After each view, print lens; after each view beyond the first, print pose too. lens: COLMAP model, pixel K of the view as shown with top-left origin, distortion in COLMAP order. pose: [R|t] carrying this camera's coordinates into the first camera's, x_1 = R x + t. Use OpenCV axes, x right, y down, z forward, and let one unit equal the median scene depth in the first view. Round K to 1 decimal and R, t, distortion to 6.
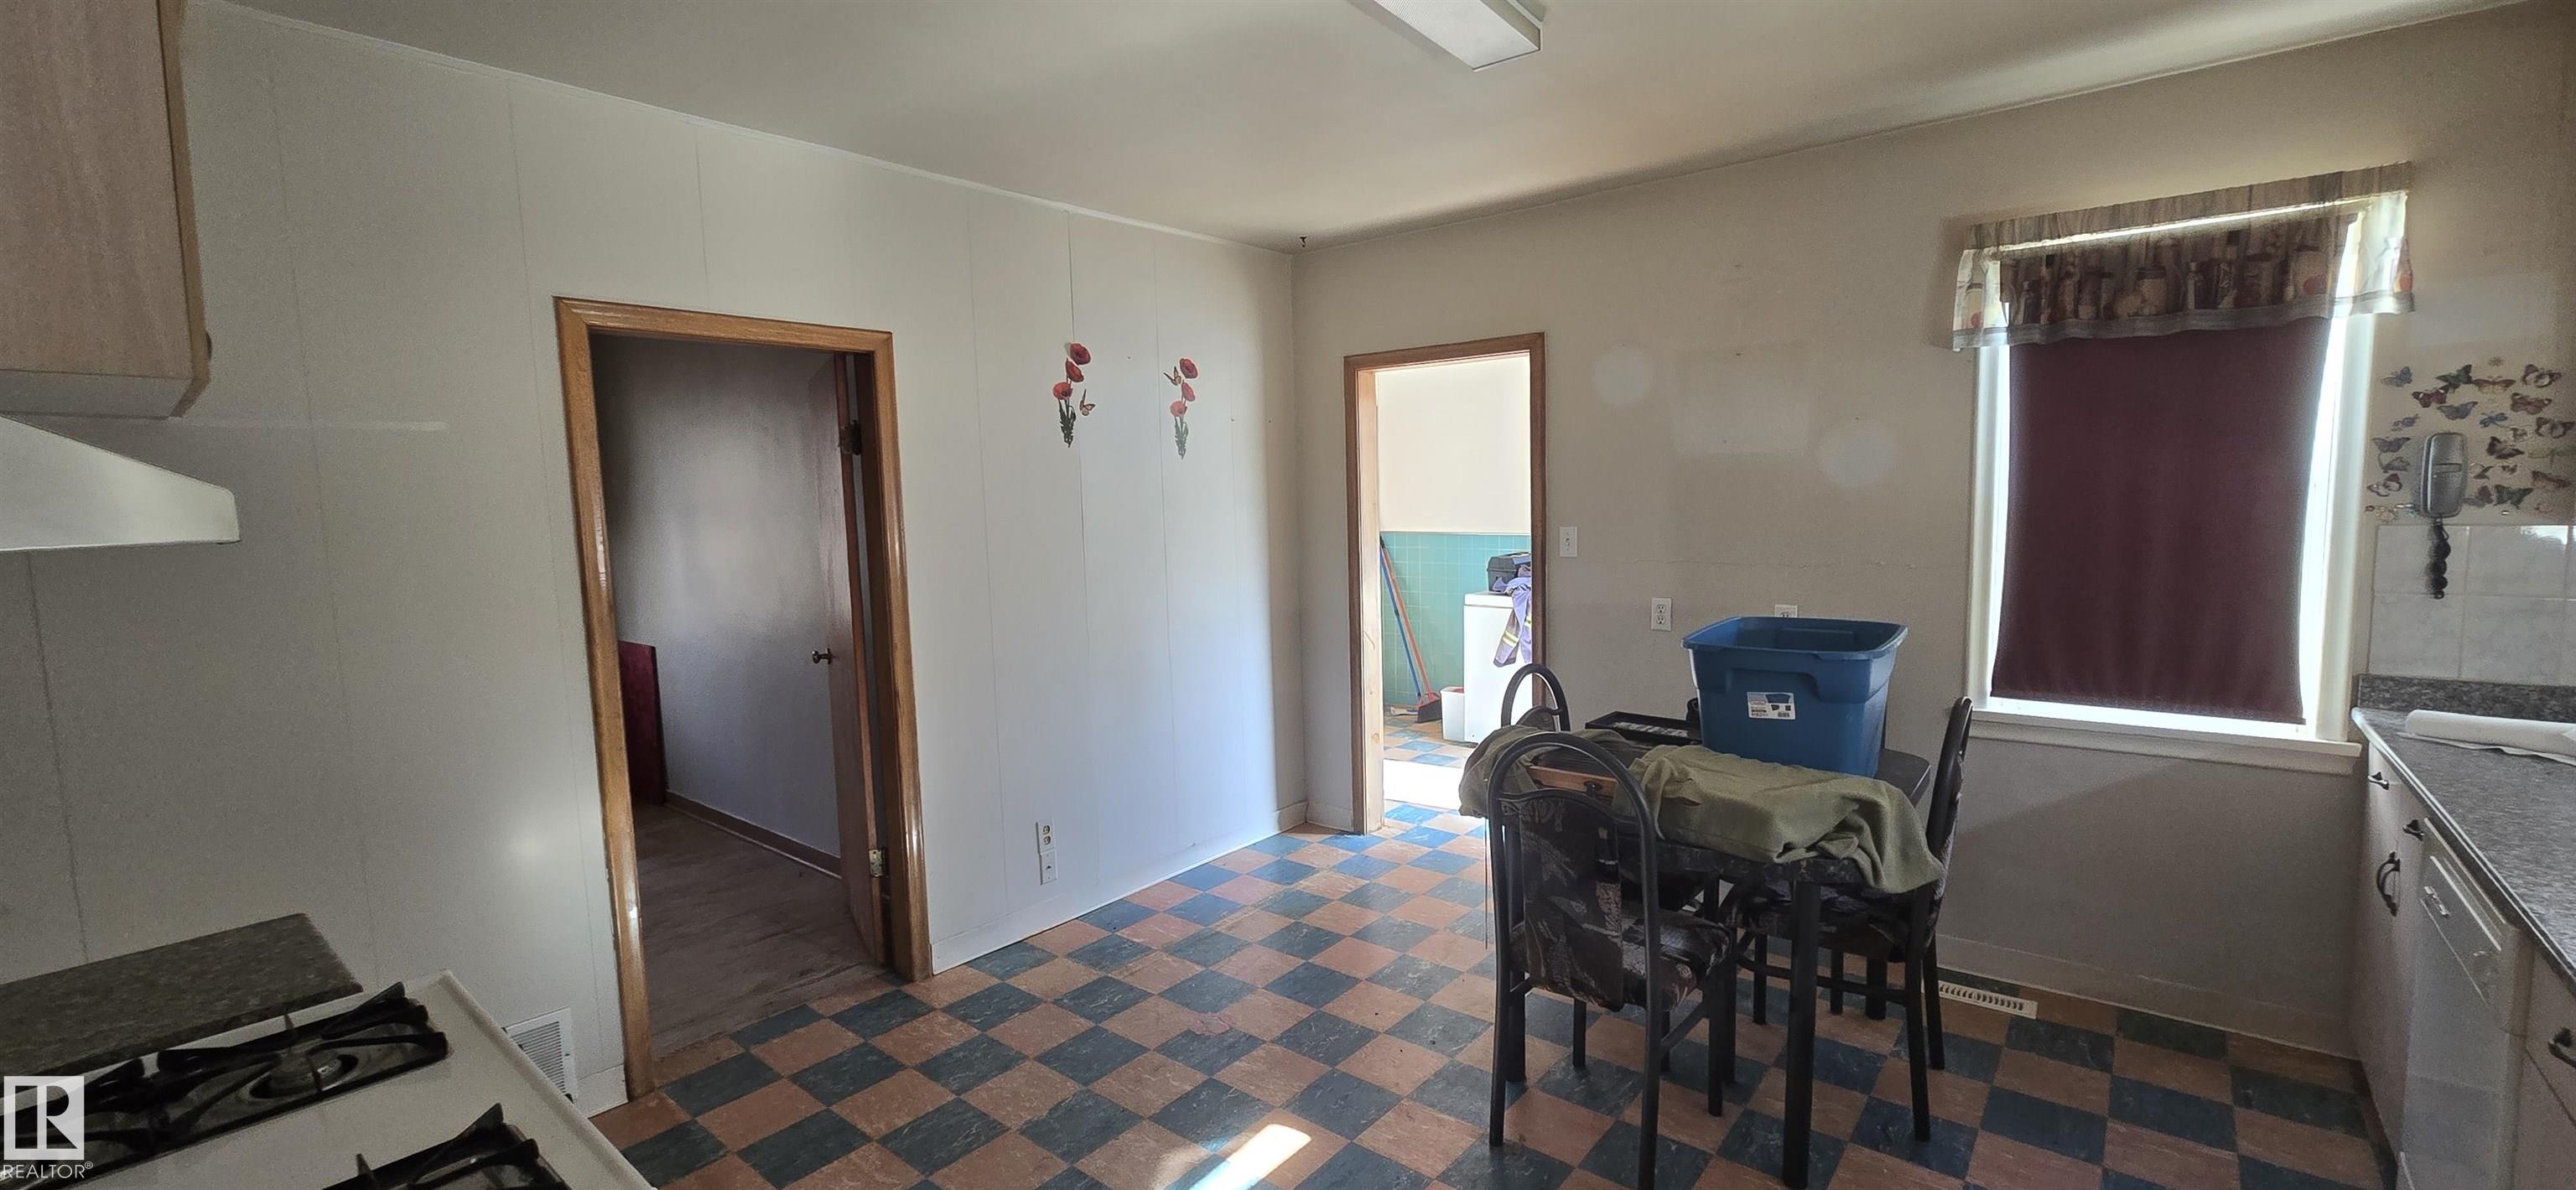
lens RADIAL K [[1051.4, 0, 1286.9], [0, 1051.4, 591.6], [0, 0, 1]] dist [0.000285, -0.000660]
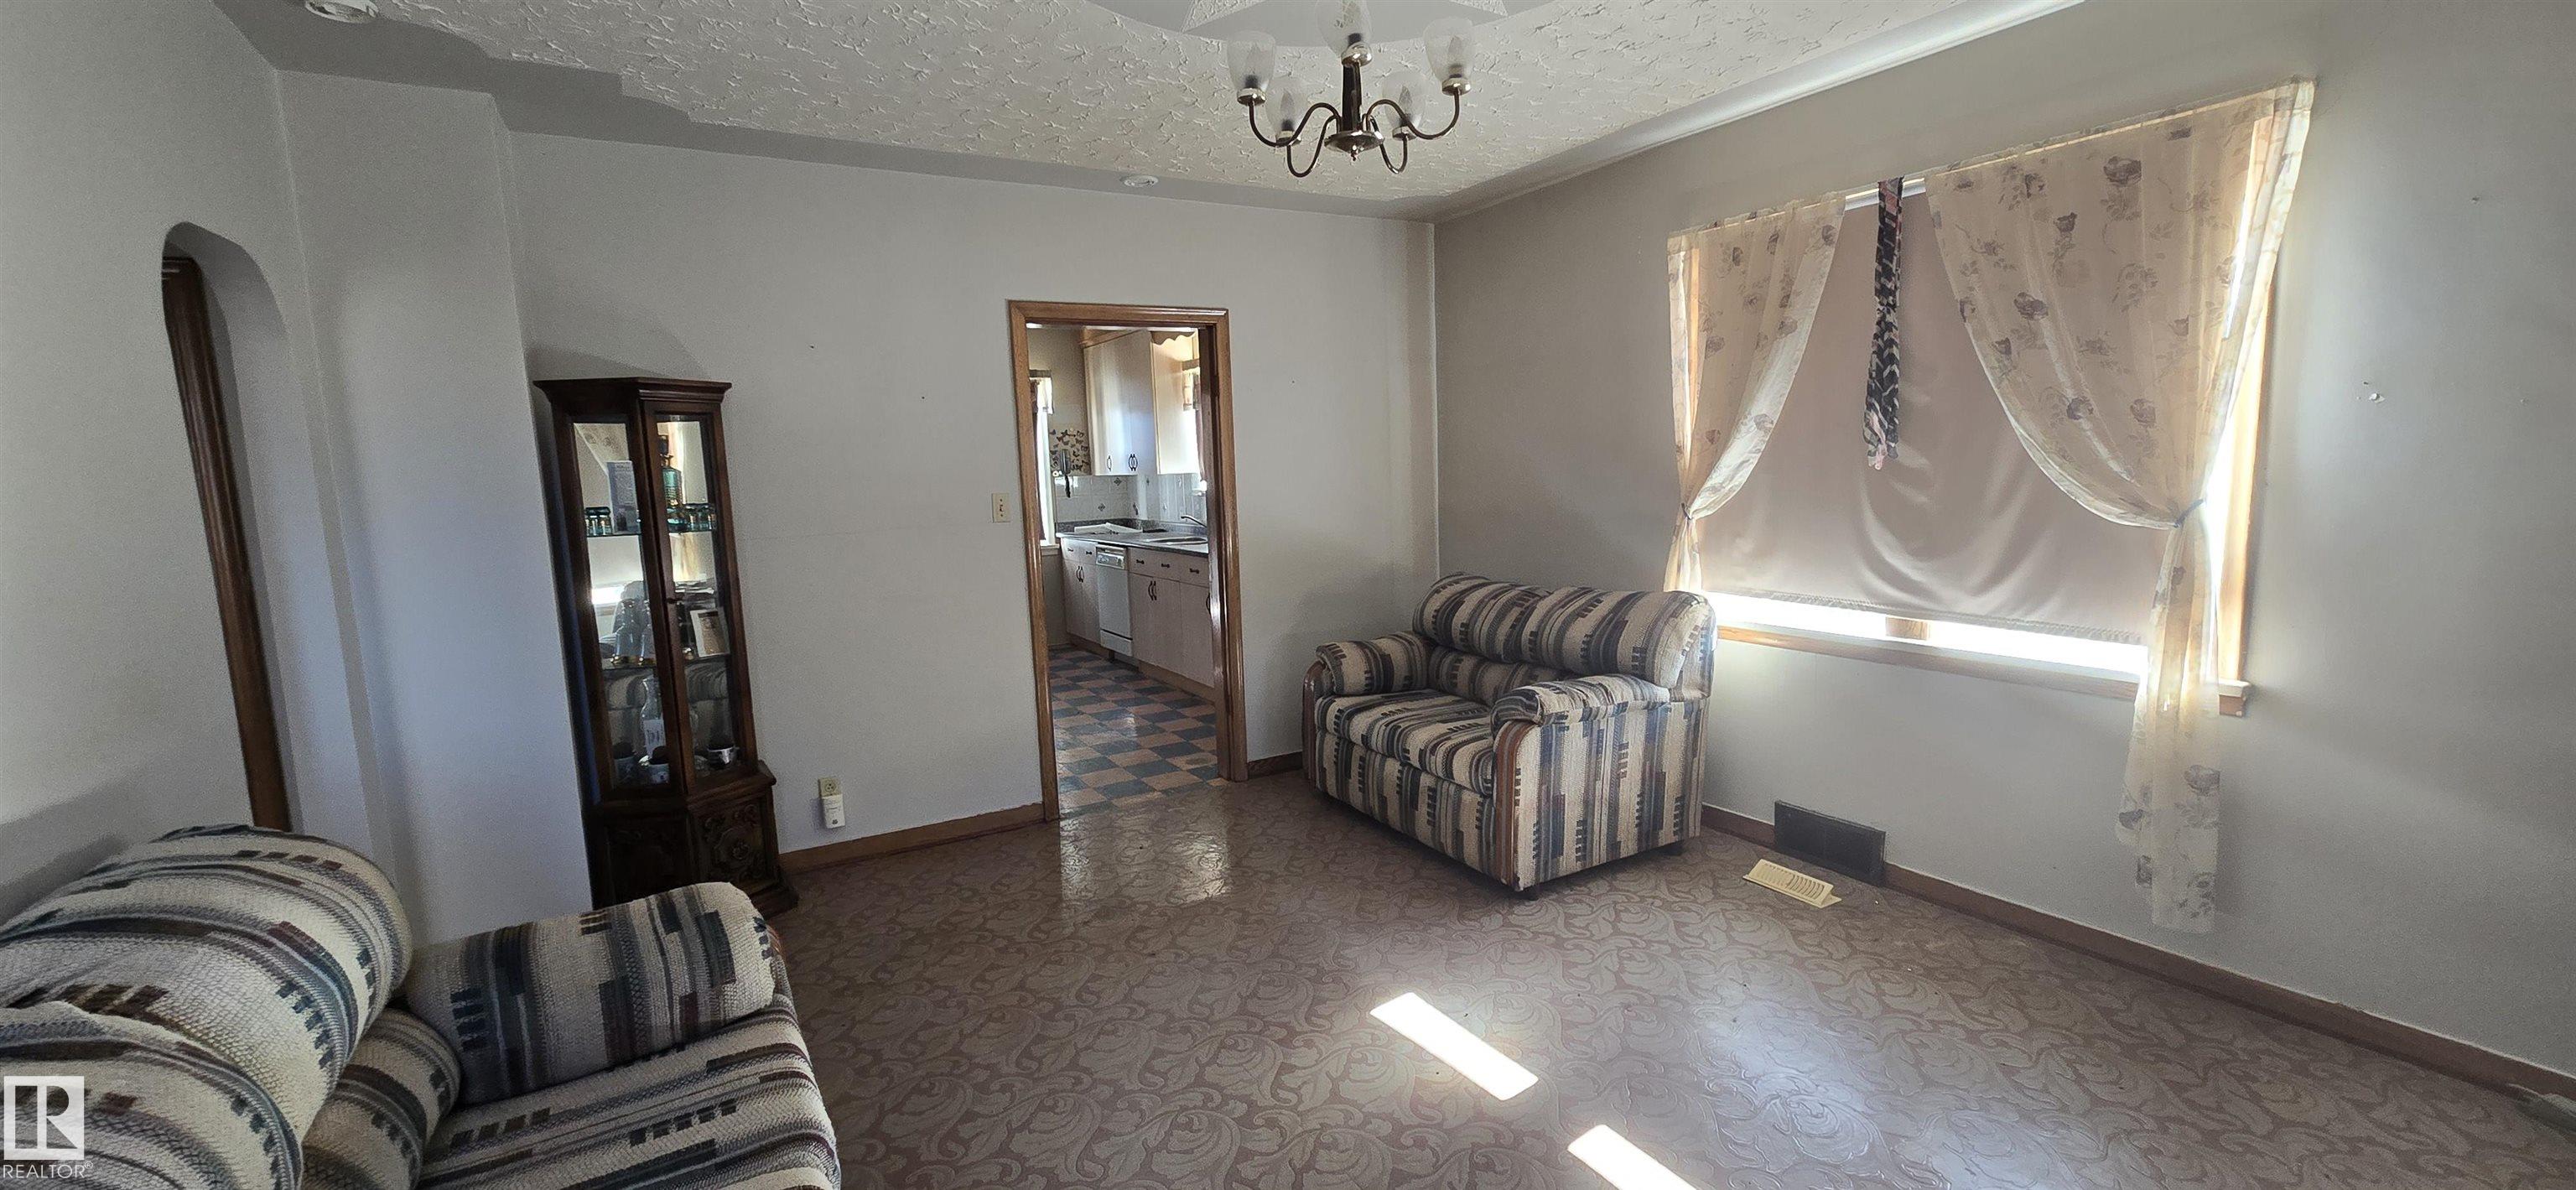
lens RADIAL K [[1051.4, 0, 1290.3], [0, 1051.4, 591.3], [0, 0, 1]] dist [0.000285, -0.000660]
pose [[0.335132, -0.114248, 0.935219, -1.874118], [0.112142, 0.990401, 0.080804, 0.111037], [-0.935474, 0.077797, 0.344727, -0.820000]]
